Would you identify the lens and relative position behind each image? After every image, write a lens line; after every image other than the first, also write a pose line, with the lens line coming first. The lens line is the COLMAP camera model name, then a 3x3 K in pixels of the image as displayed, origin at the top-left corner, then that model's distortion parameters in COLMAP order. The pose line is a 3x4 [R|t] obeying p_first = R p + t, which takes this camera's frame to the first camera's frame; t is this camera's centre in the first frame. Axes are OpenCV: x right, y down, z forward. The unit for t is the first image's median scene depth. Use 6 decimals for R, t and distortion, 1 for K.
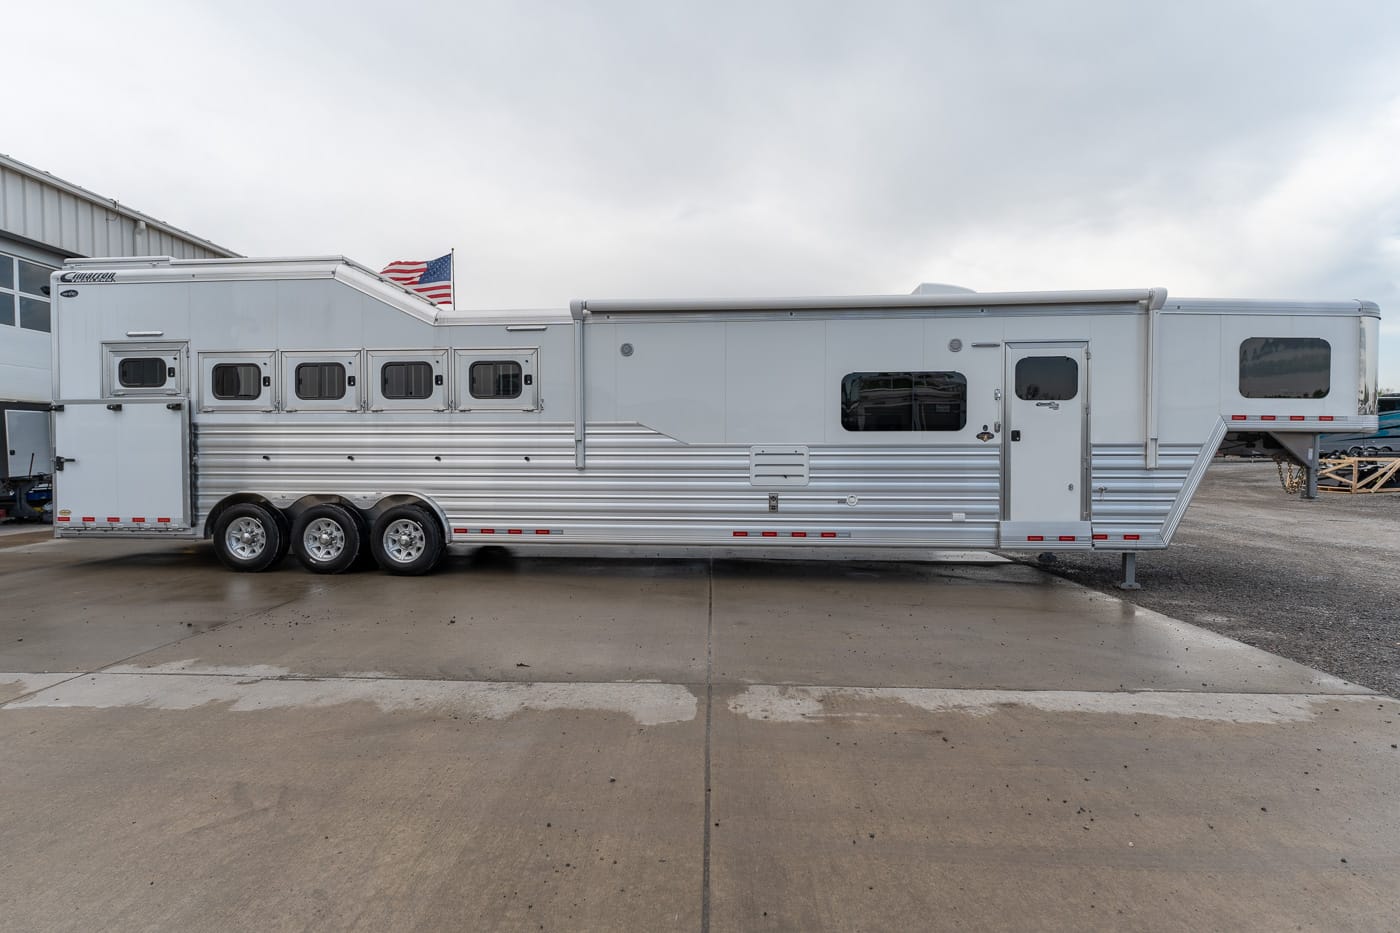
lens RADIAL K [[651.7, 0, 673.7], [0, 651.7, 464.6], [0, 0, 1]] dist [0.000103, -0.000198]
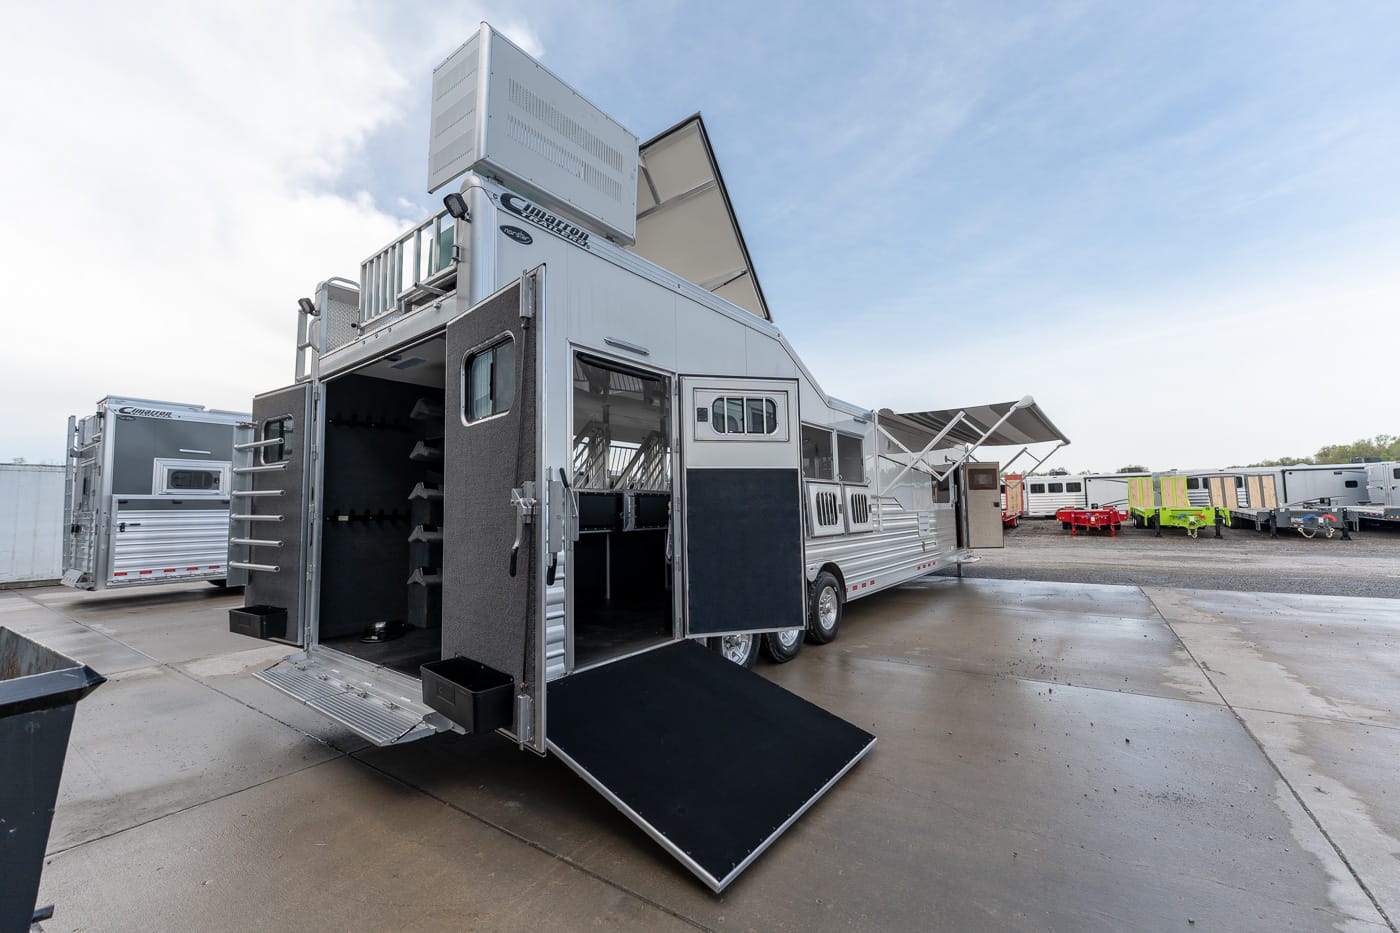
lens RADIAL K [[555.1, 0, 695.0], [0, 555.1, 468.6], [0, 0, 1]] dist [-0.000506, -0.000020]
pose [[0.546391, 0.055217, 0.835708, -1.333184], [0.036012, 0.995353, -0.089310, -0.032660], [-0.836756, 0.078894, 0.541863, 0.716301]]
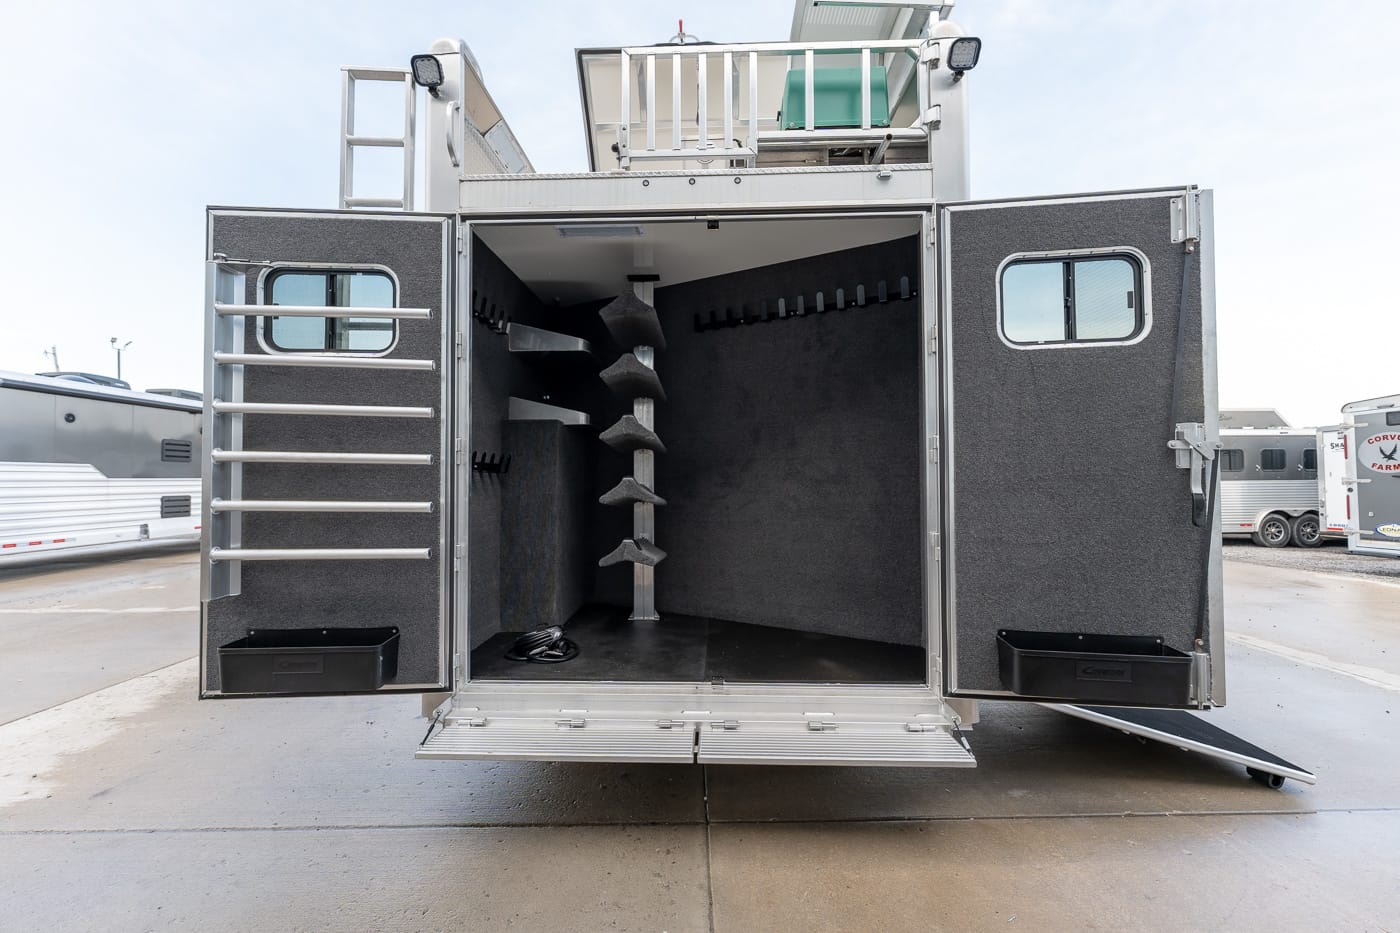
lens RADIAL K [[555.1, 0, 695.1], [0, 555.1, 465.7], [0, 0, 1]] dist [0.002657, -0.001996]
pose [[-0.048160, 0.023848, 0.998555, -1.404583], [0.022026, 0.999497, -0.022808, -0.034447], [-0.998597, 0.020896, -0.048661, 1.305824]]
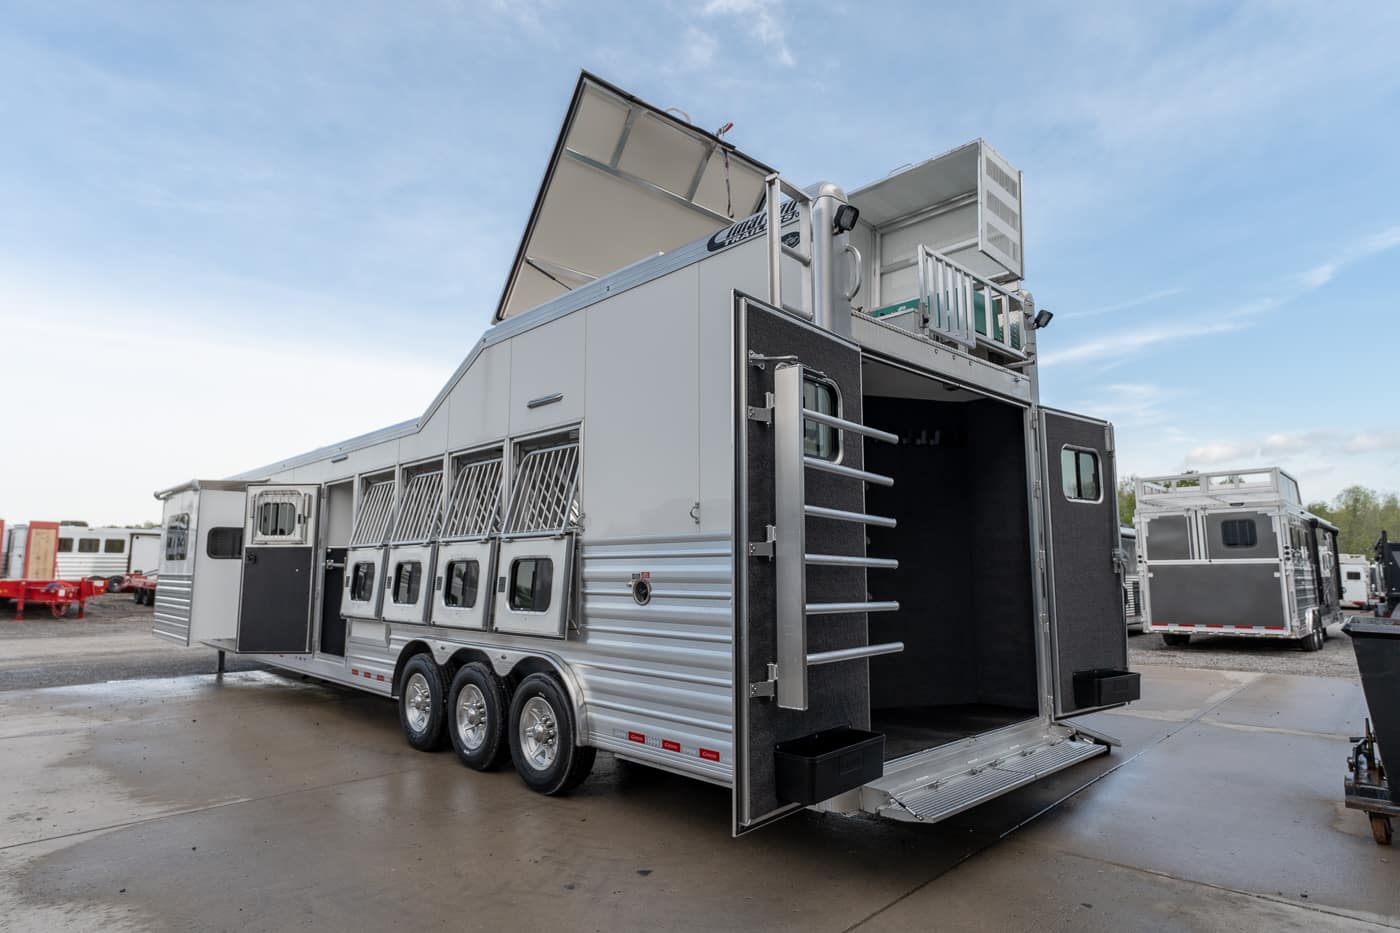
lens RADIAL K [[790.9, 0, 699.4], [0, 790.9, 471.5], [0, 0, 1]] dist [0.001530, 0.000183]
pose [[-0.749828, 0.083301, 0.656368, -1.327148], [0.013718, 0.993787, -0.110453, -0.054513], [-0.661491, -0.073817, -0.746312, 1.952223]]
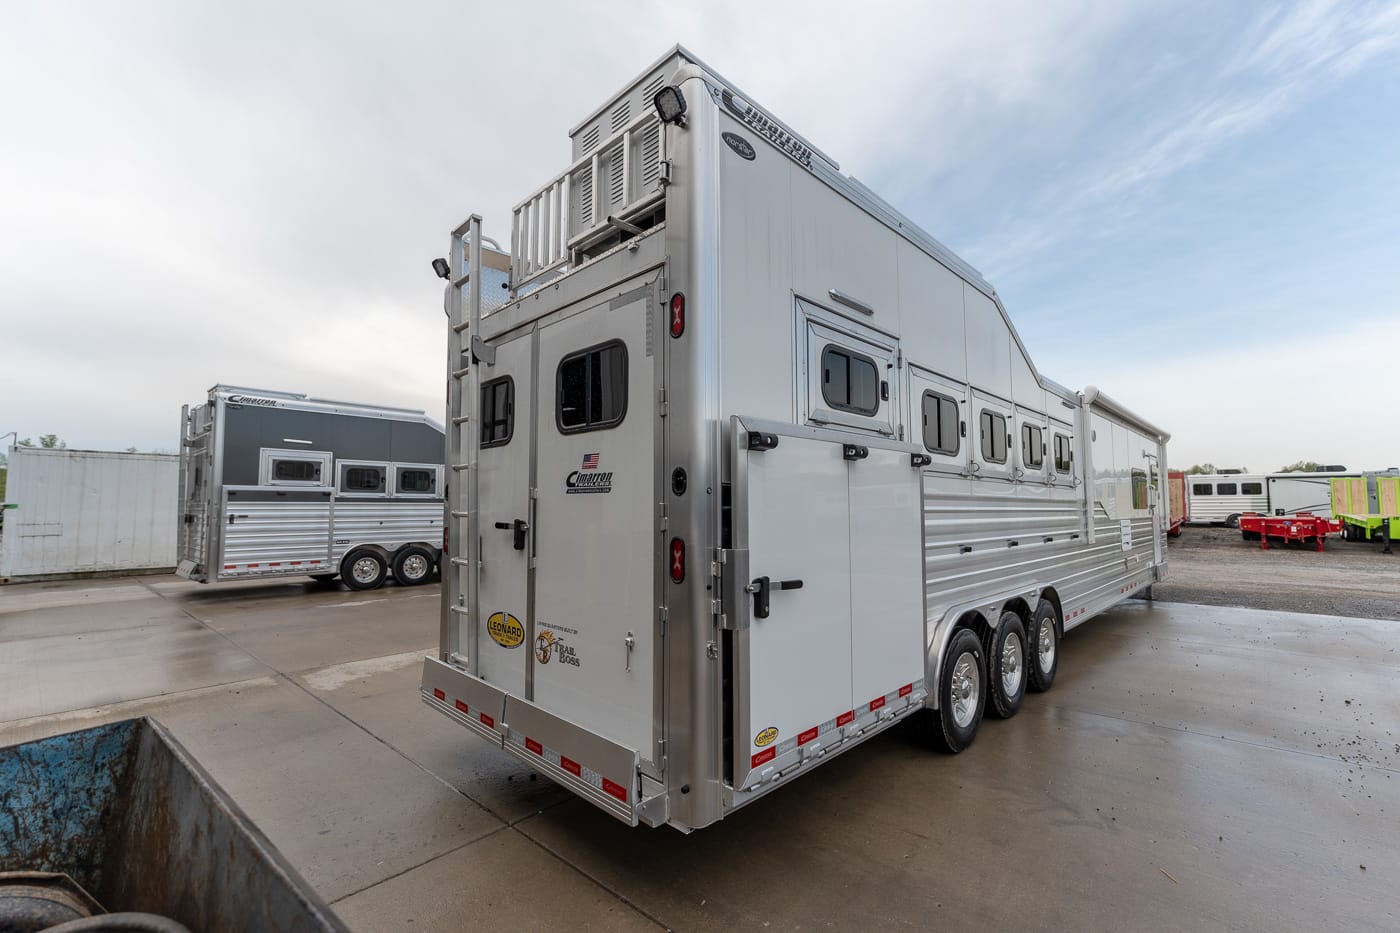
lens RADIAL K [[594.5, 0, 690.1], [0, 594.5, 468.2], [0, 0, 1]] dist [-0.001849, -0.000124]
pose [[0.651338, 0.051515, 0.757037, -1.321653], [0.015991, 0.996539, -0.081571, -0.049629], [-0.758619, 0.065236, 0.648260, 0.886983]]
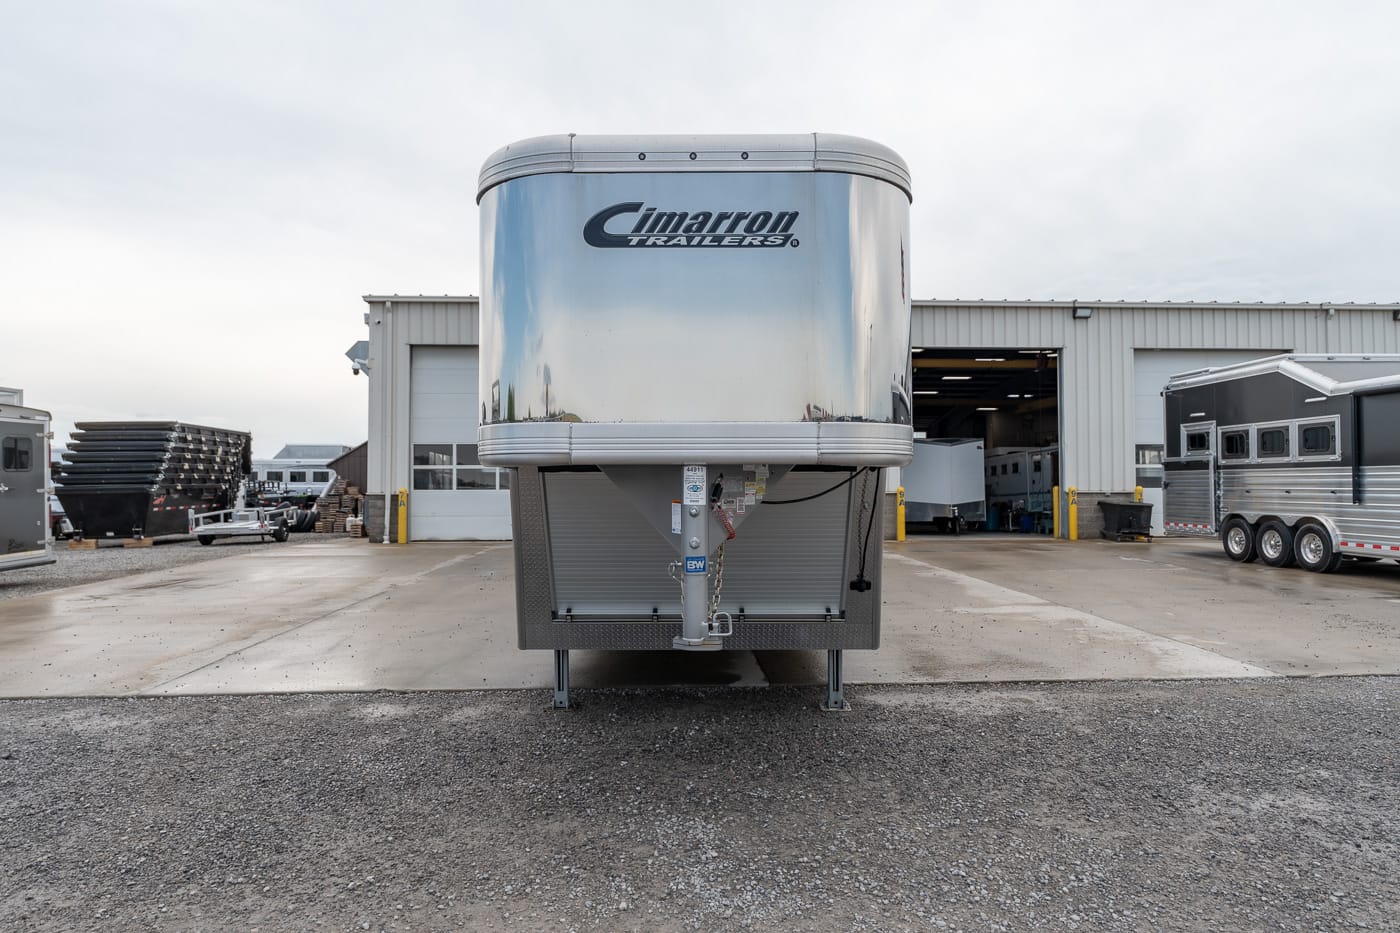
lens RADIAL K [[878.5, 0, 700.0], [0, 878.5, 466.5], [0, 0, 1]] dist [-0.000008, 0.001220]
pose [[0.081019, -0.019392, -0.996524, 1.611371], [-0.017336, 0.999632, -0.020862, -0.038409], [0.996562, 0.018966, 0.080653, 1.071528]]
